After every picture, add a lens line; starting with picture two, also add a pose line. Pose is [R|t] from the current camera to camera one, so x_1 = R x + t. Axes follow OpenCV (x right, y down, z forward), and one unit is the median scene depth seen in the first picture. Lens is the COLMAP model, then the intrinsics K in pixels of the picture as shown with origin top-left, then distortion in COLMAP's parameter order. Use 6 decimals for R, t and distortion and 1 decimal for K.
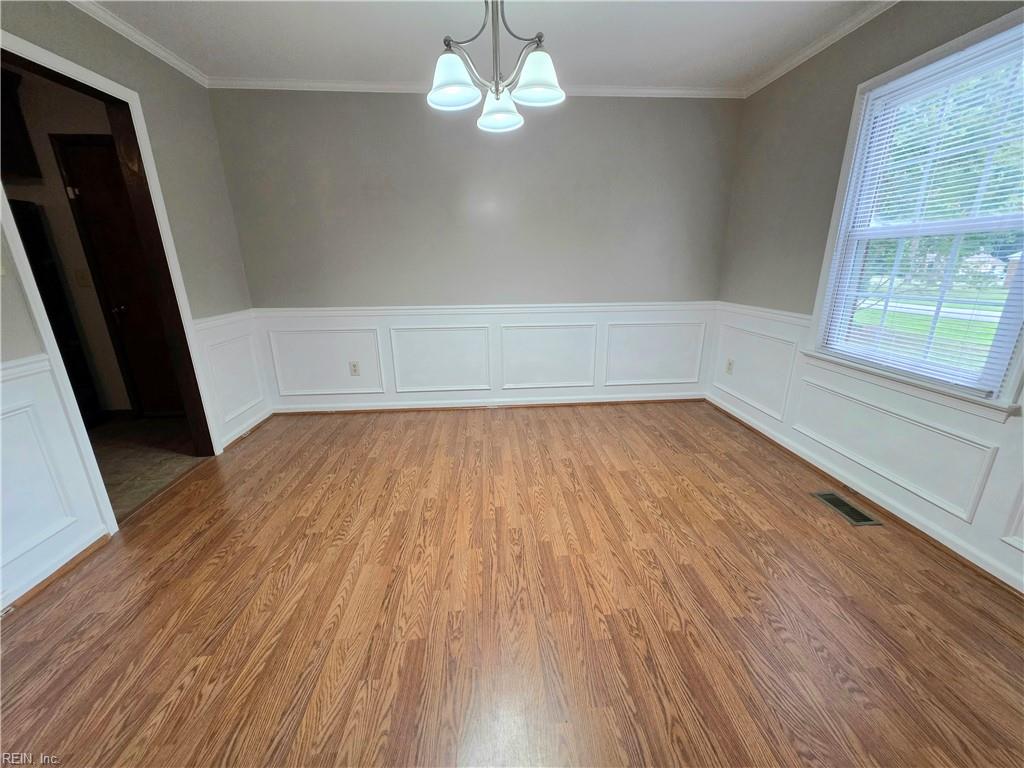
lens RADIAL K [[408.1, 0, 510.4], [0, 408.1, 378.8], [0, 0, 1]] dist [0.002073, -0.000391]
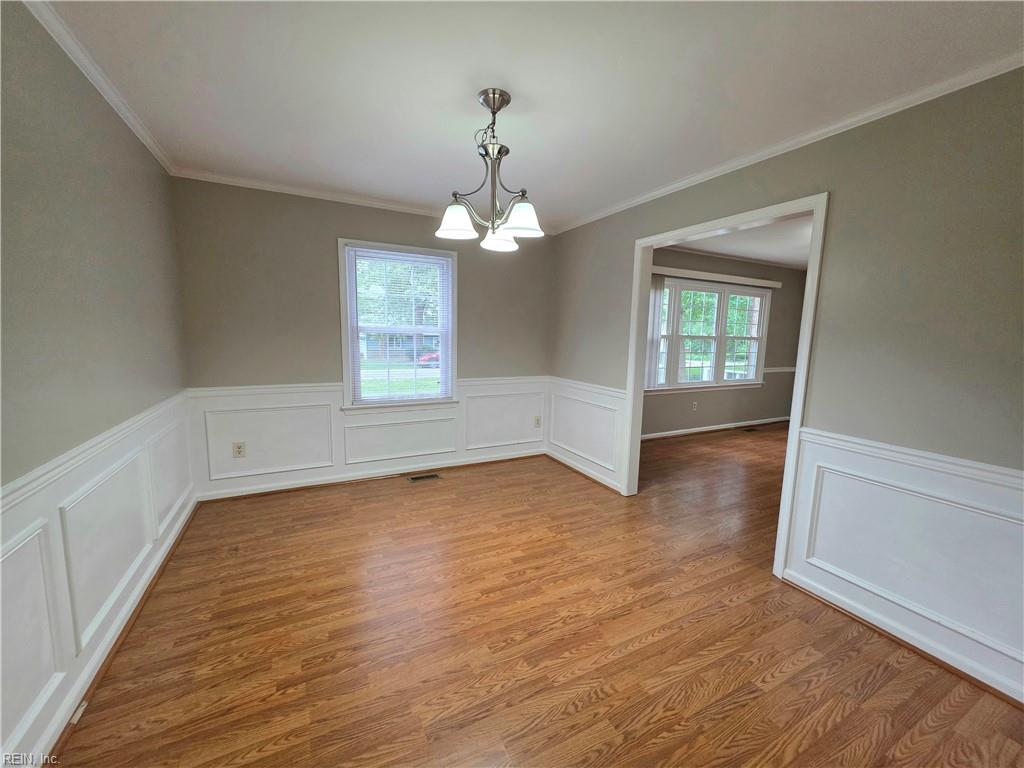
lens RADIAL K [[408.1, 0, 515.8], [0, 408.1, 379.3], [0, 0, 1]] dist [0.002073, -0.000391]
pose [[-0.403027, -0.103959, 0.909265, -1.113845], [0.233779, 0.948872, 0.212109, -0.457509], [-0.884826, 0.298052, -0.358117, 1.361940]]
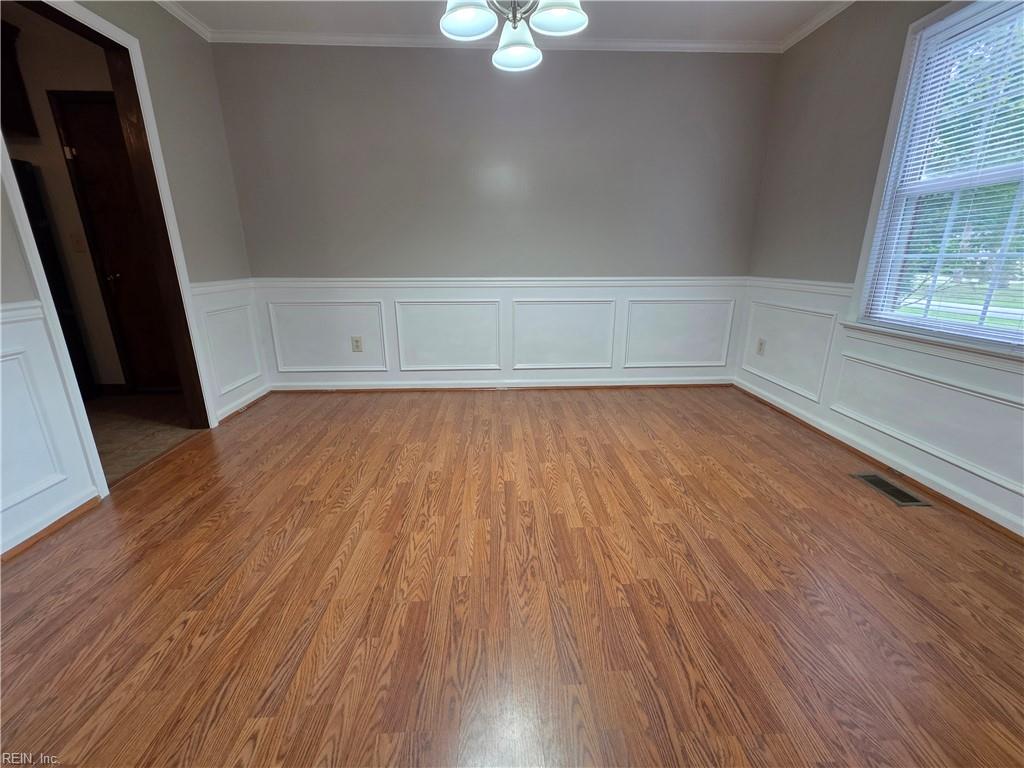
lens RADIAL K [[435.6, 0, 508.9], [0, 435.6, 378.4], [0, 0, 1]] dist [0.001217, 0.000357]
pose [[0.999527, 0.015595, -0.026493, -0.005133], [-0.015743, 0.999862, -0.005376, 0.103738], [0.026405, 0.005790, 0.999635, 0.007892]]
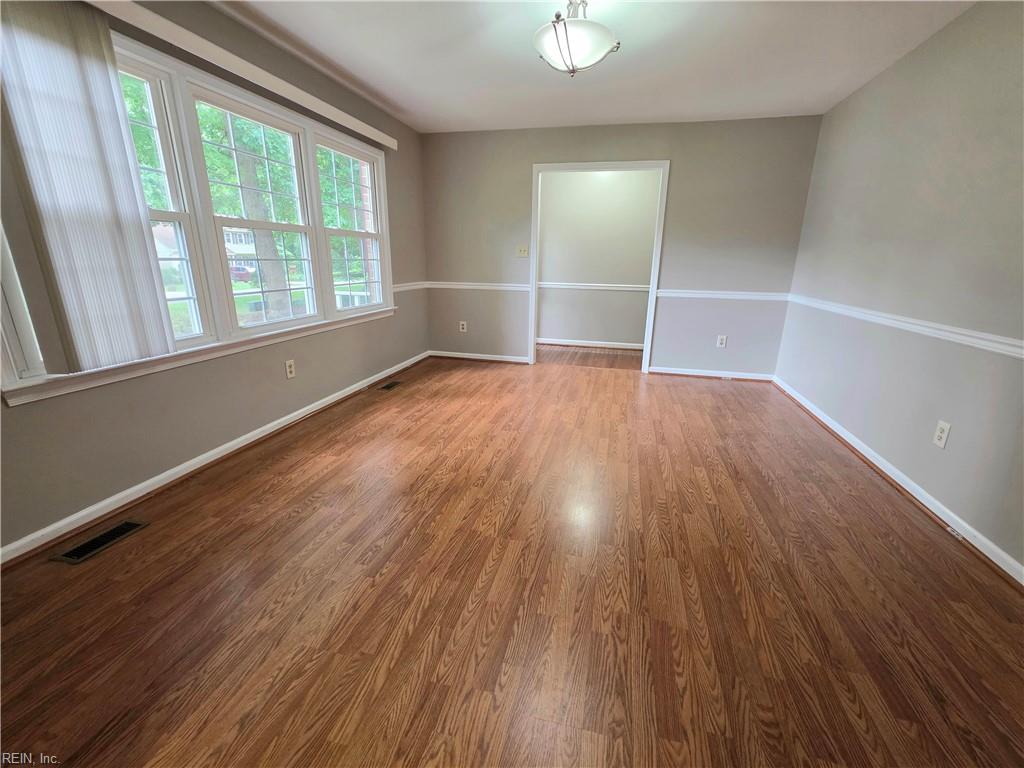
lens RADIAL K [[435.6, 0, 512.7], [0, 435.6, 392.8], [0, 0, 1]] dist [0.001217, 0.000357]
pose [[-0.953586, -0.090160, 0.287306, -0.319871], [0.081812, 0.840659, 0.535349, -0.769395], [-0.289794, 0.534006, -0.794265, 2.792915]]
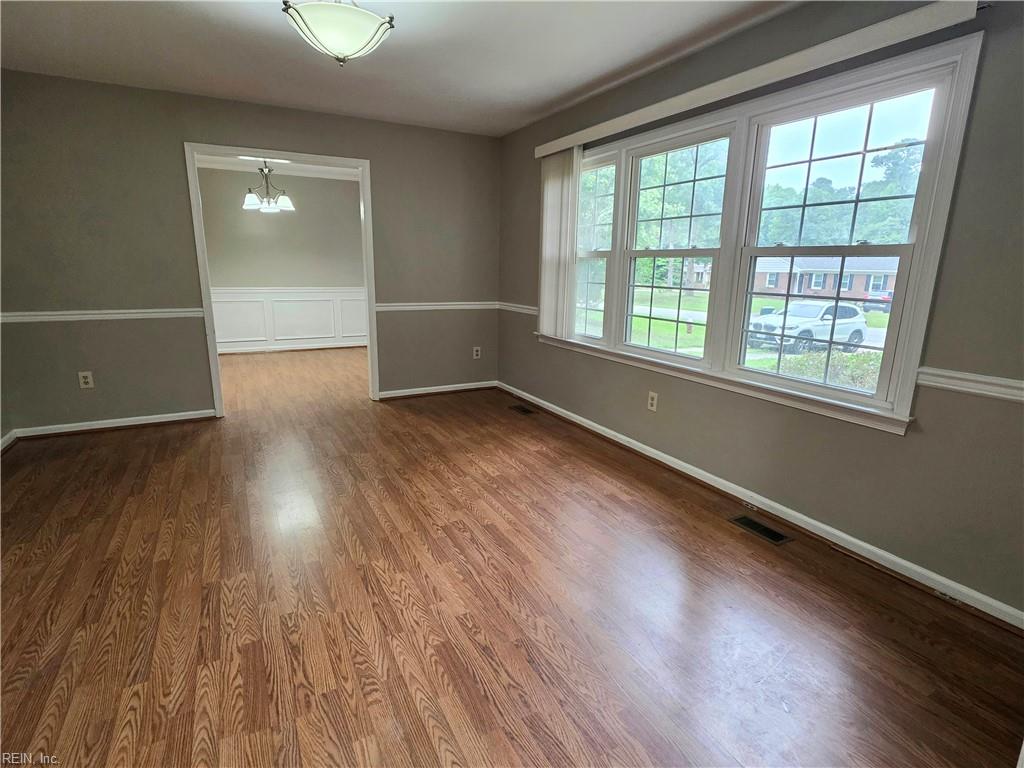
lens RADIAL K [[529.5, 0, 519.3], [0, 529.5, 389.8], [0, 0, 1]] dist [0.004166, -0.001528]
pose [[0.906827, -0.066674, 0.416196, -0.239945], [0.087465, 0.995683, -0.031065, -0.018153], [-0.412328, 0.064573, 0.908744, 0.028827]]
